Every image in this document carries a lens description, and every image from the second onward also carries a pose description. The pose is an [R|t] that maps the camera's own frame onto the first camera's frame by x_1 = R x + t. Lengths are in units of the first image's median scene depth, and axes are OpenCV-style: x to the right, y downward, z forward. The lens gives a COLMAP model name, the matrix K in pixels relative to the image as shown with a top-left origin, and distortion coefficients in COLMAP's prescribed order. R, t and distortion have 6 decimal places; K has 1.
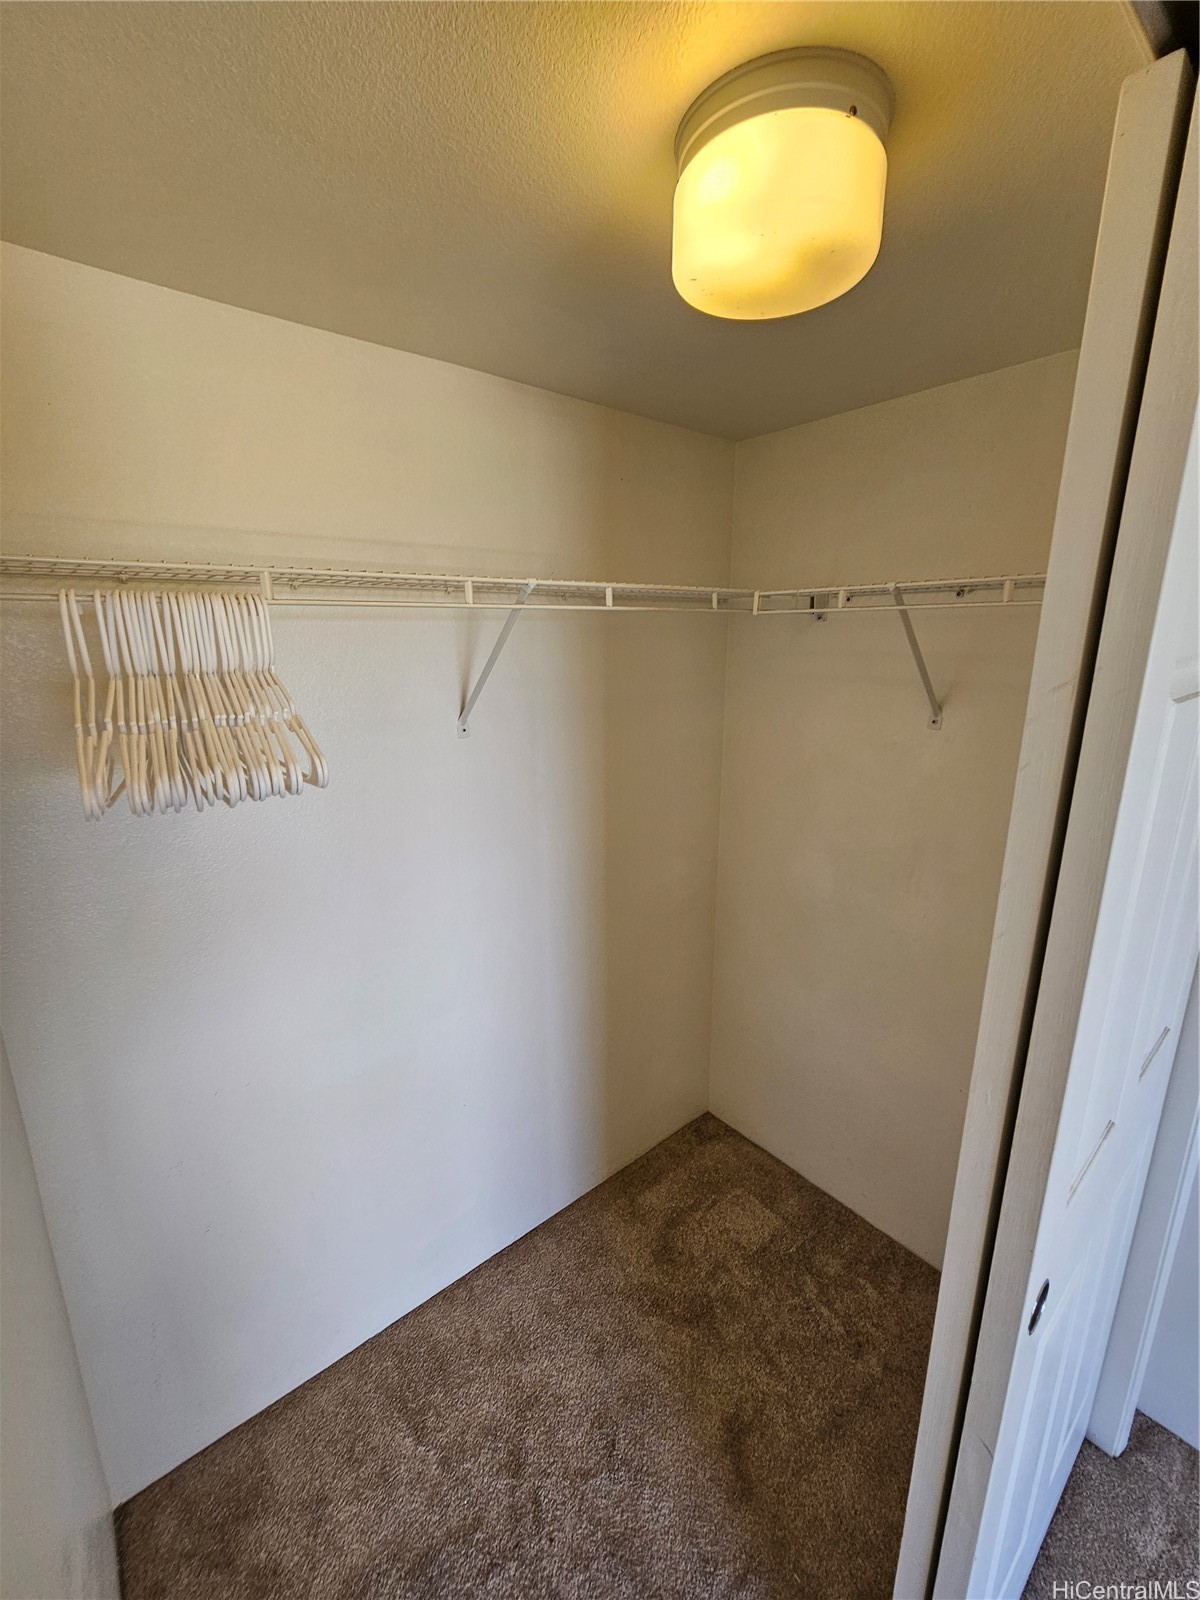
lens RADIAL K [[656.0, 0, 596.7], [0, 656.0, 781.8], [0, 0, 1]] dist [-0.003025, -0.000723]
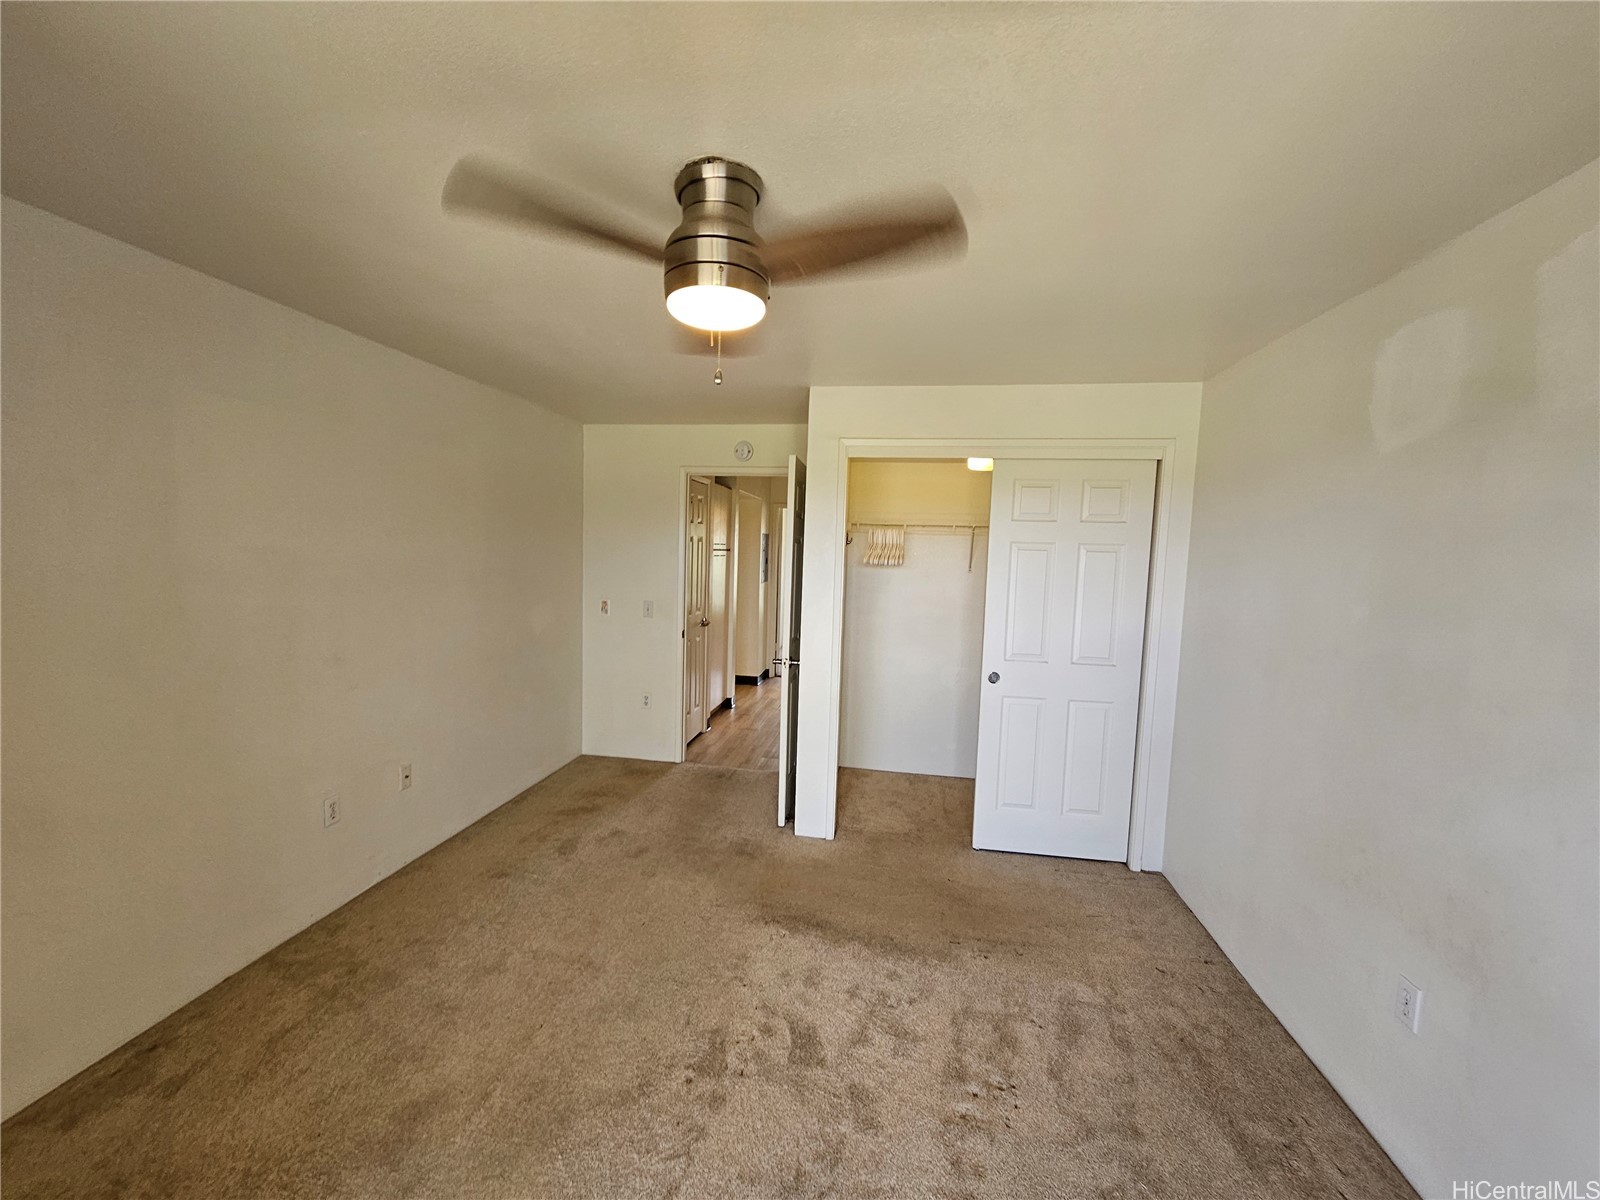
lens RADIAL K [[653.5, 0, 798.2], [0, 653.5, 608.1], [0, 0, 1]] dist [-0.001565, 0.000018]
pose [[0.656856, 0.089205, -0.748720, 1.710583], [-0.201630, 0.977597, -0.060417, 0.472037], [0.726557, 0.190649, 0.660127, -1.698750]]
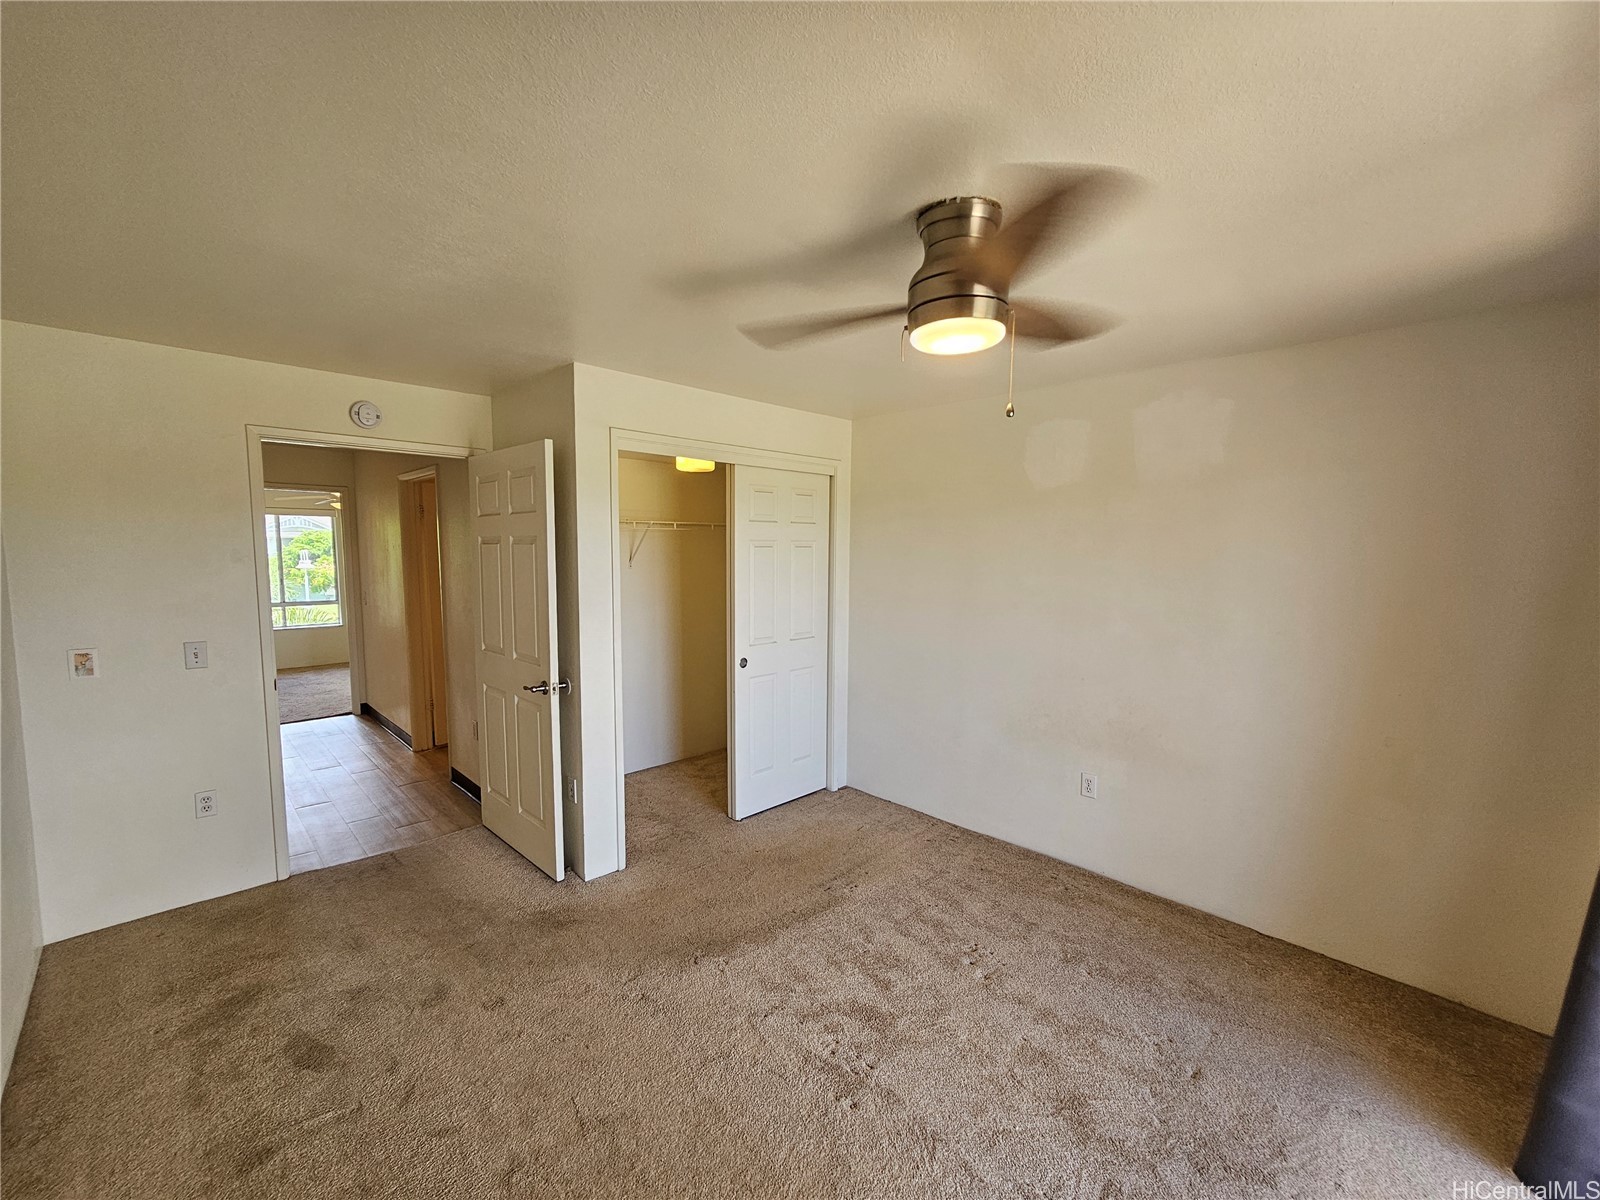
lens RADIAL K [[653.5, 0, 798.2], [0, 653.5, 608.1], [0, 0, 1]] dist [-0.001565, 0.000018]
pose [[0.996796, 0.004947, 0.079835, 0.367447], [0.005701, 0.991153, -0.132598, 0.568724], [-0.079784, 0.132628, 0.987949, -2.237629]]
